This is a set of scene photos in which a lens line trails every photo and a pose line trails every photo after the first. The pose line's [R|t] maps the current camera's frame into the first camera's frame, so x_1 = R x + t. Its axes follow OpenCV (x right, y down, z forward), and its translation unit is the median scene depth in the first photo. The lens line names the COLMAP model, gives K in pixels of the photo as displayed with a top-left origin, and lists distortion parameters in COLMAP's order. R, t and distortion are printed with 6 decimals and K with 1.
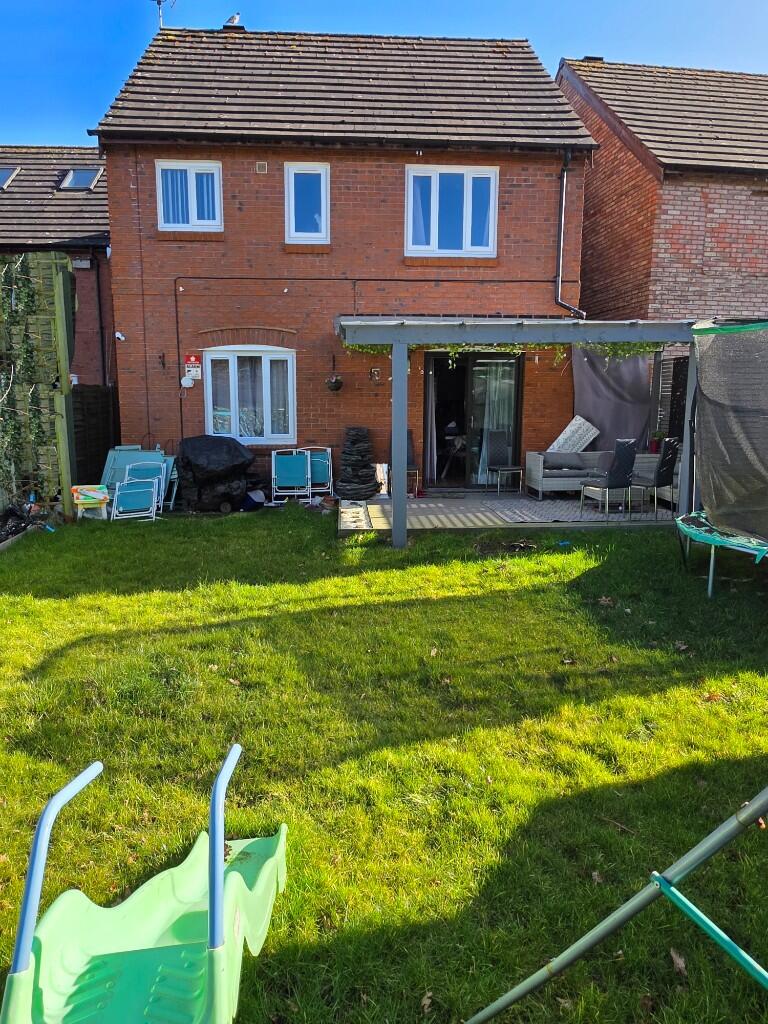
lens RADIAL K [[614.6, 0, 384.2], [0, 614.6, 507.2], [0, 0, 1]] dist [0.004050, 0.004107]
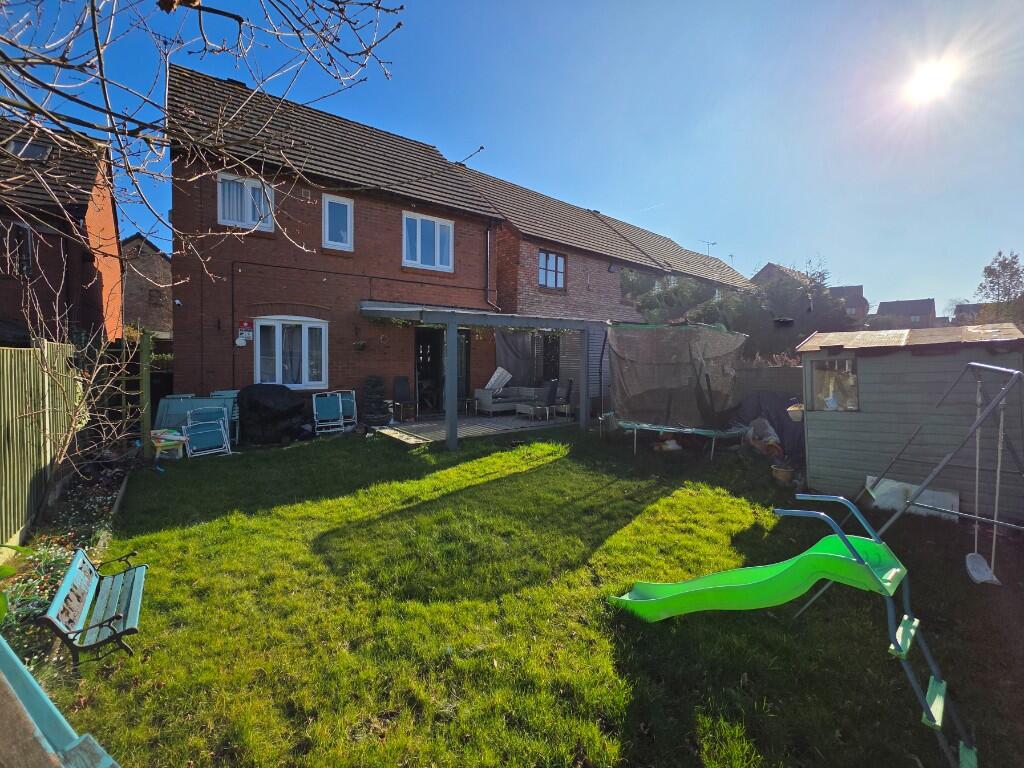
lens RADIAL K [[411.7, 0, 511.0], [0, 411.7, 380.8], [0, 0, 1]] dist [0.006836, -0.000118]
pose [[0.858047, -0.022736, 0.513067, -0.274746], [0.080137, 0.992710, -0.090031, -0.004232], [-0.507280, 0.118366, 0.853614, 0.006712]]
